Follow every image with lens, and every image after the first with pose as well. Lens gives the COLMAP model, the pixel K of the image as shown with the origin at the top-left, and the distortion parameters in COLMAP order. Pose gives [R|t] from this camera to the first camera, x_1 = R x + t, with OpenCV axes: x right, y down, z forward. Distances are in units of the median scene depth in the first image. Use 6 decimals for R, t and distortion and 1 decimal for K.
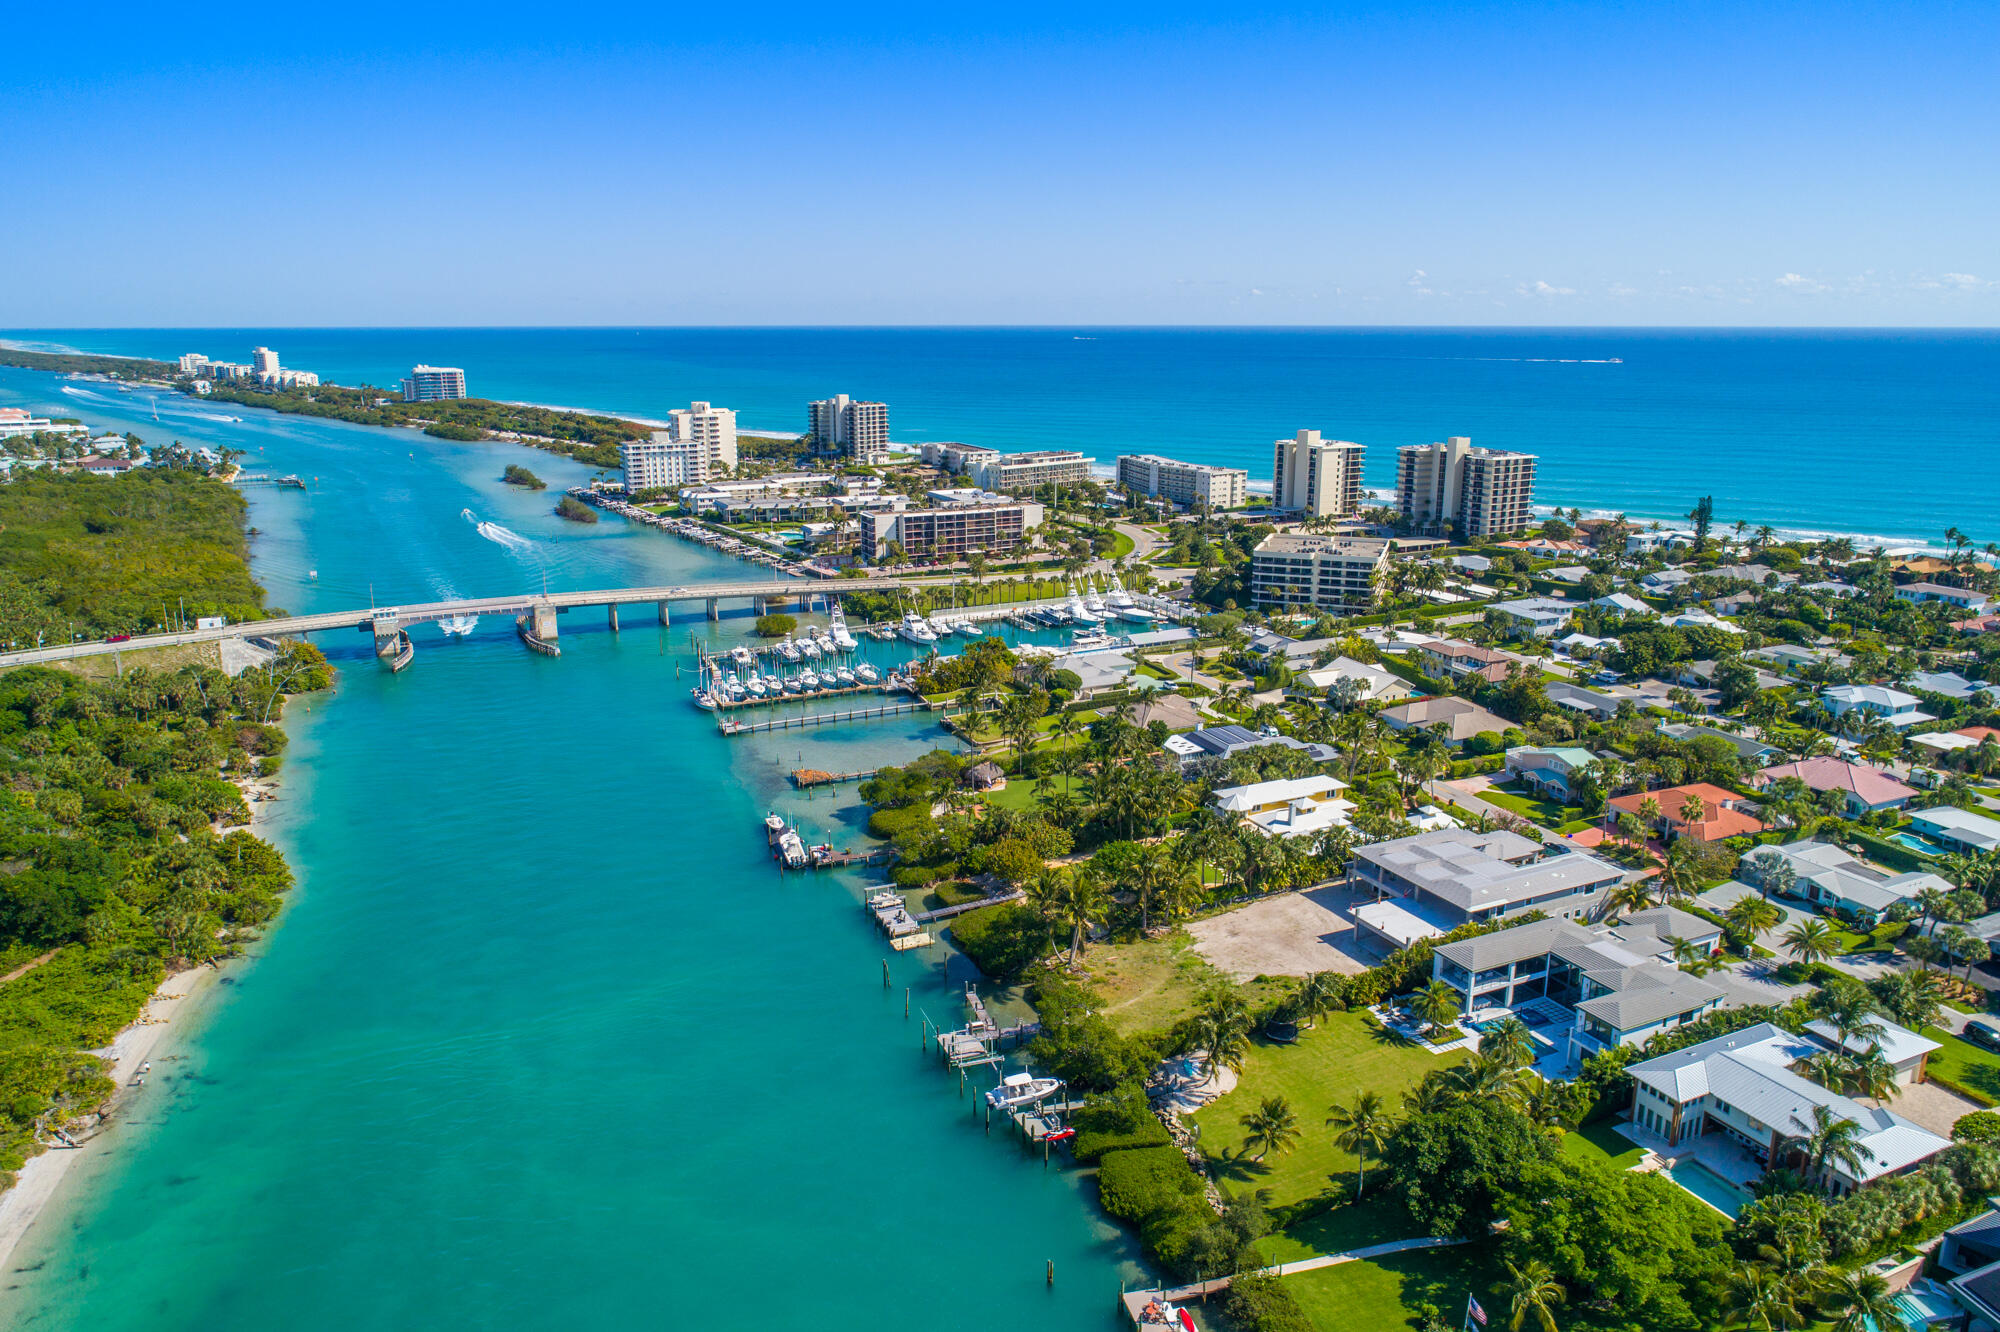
lens RADIAL K [[1366.1, 0, 1005.7], [0, 1366.1, 662.0], [0, 0, 1]] dist [-0.010404, 0.002315]
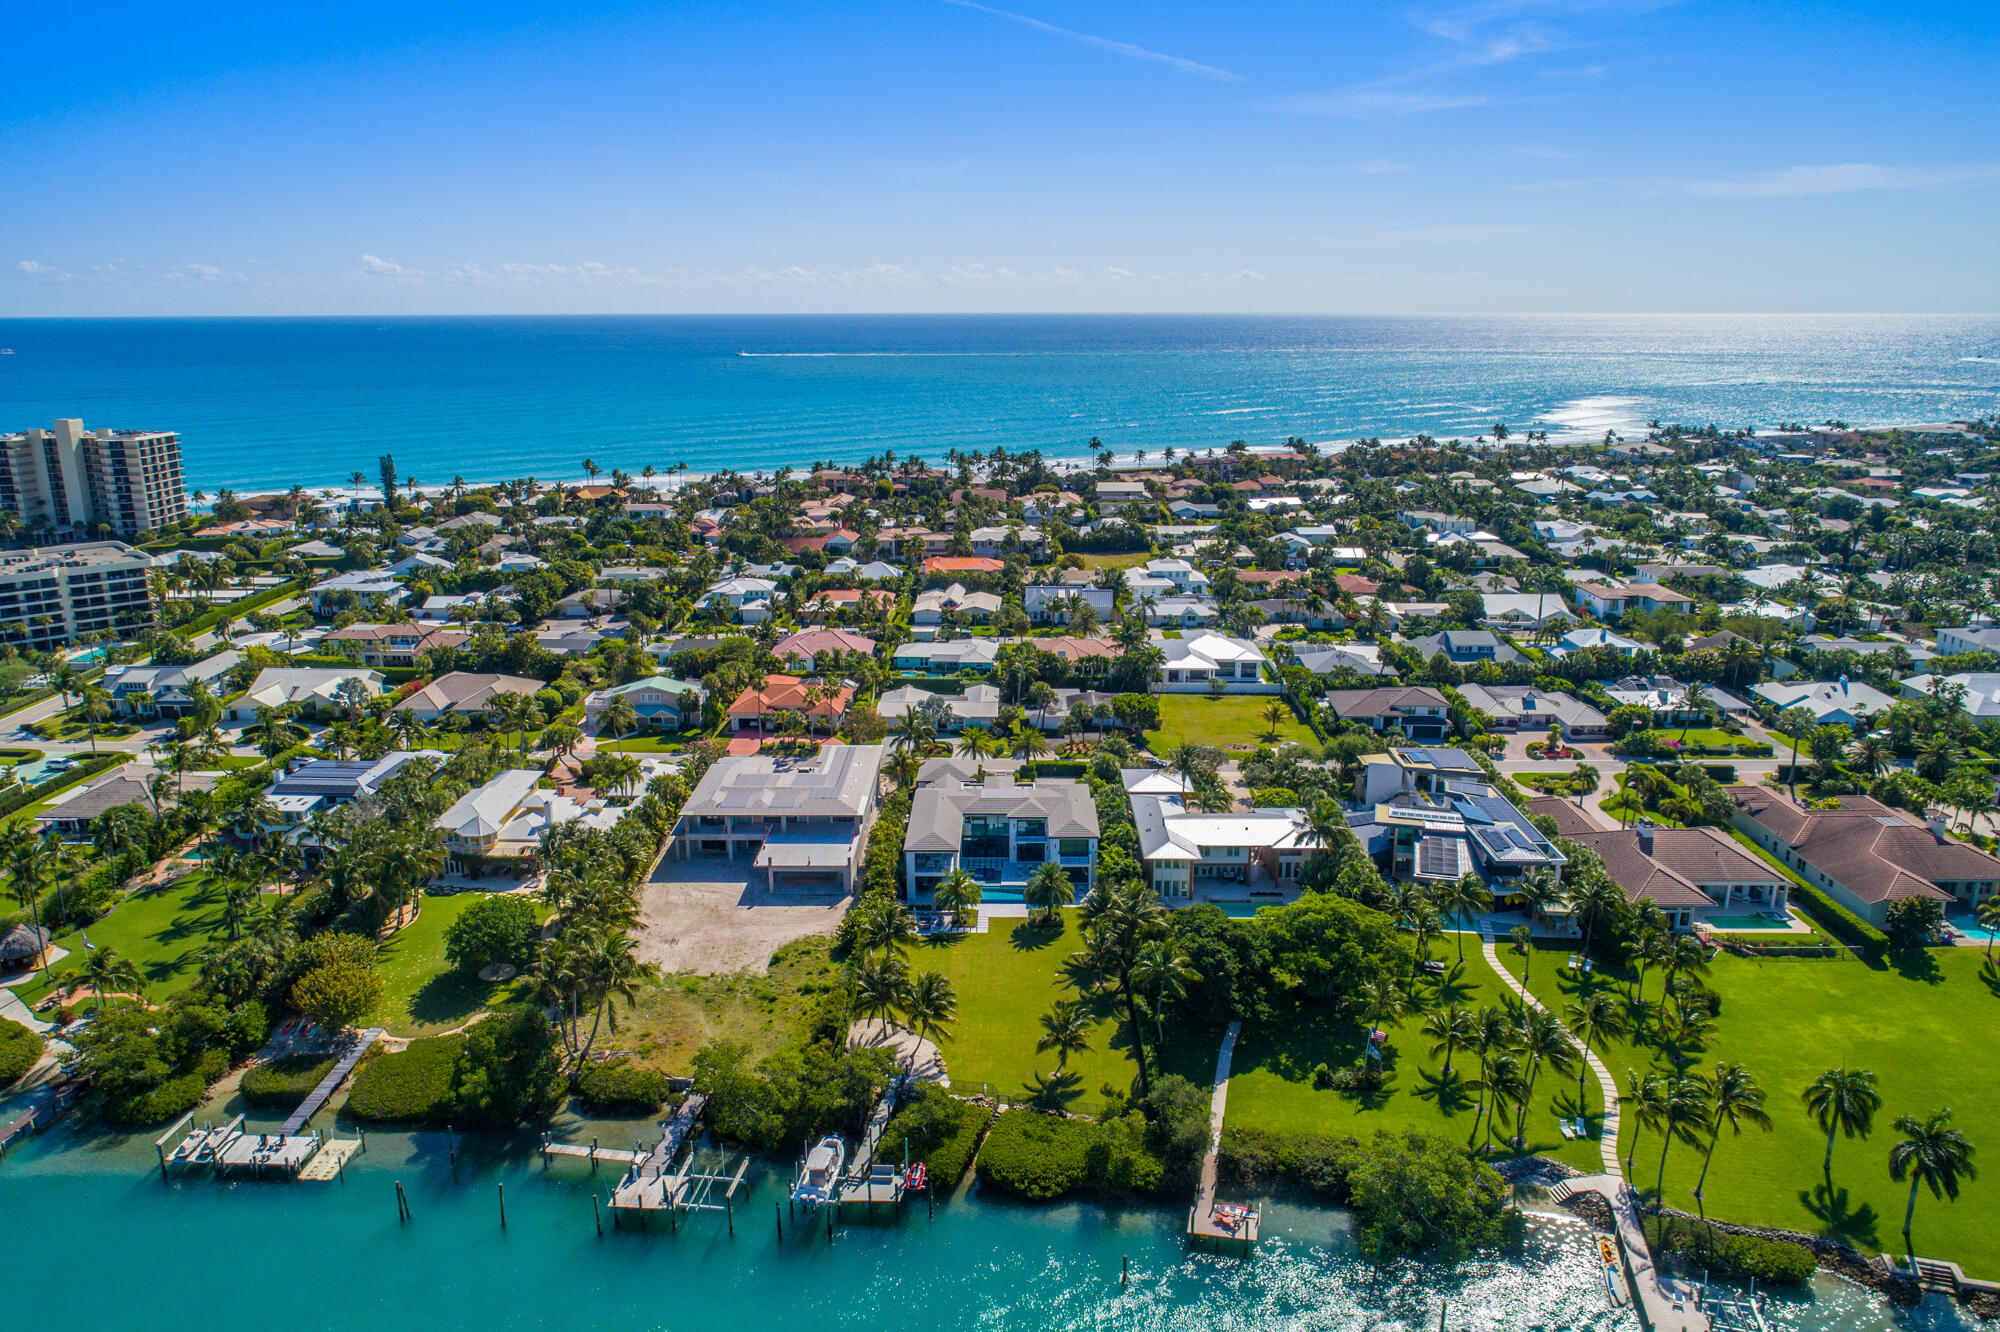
lens RADIAL K [[1366.1, 0, 1008.5], [0, 1366.1, 662.9], [0, 0, 1]] dist [-0.010404, 0.002315]
pose [[0.439513, -0.226921, 0.869100, -0.209375], [0.220892, 0.965155, 0.140293, -0.018449], [-0.870652, 0.130317, 0.474323, 0.190959]]
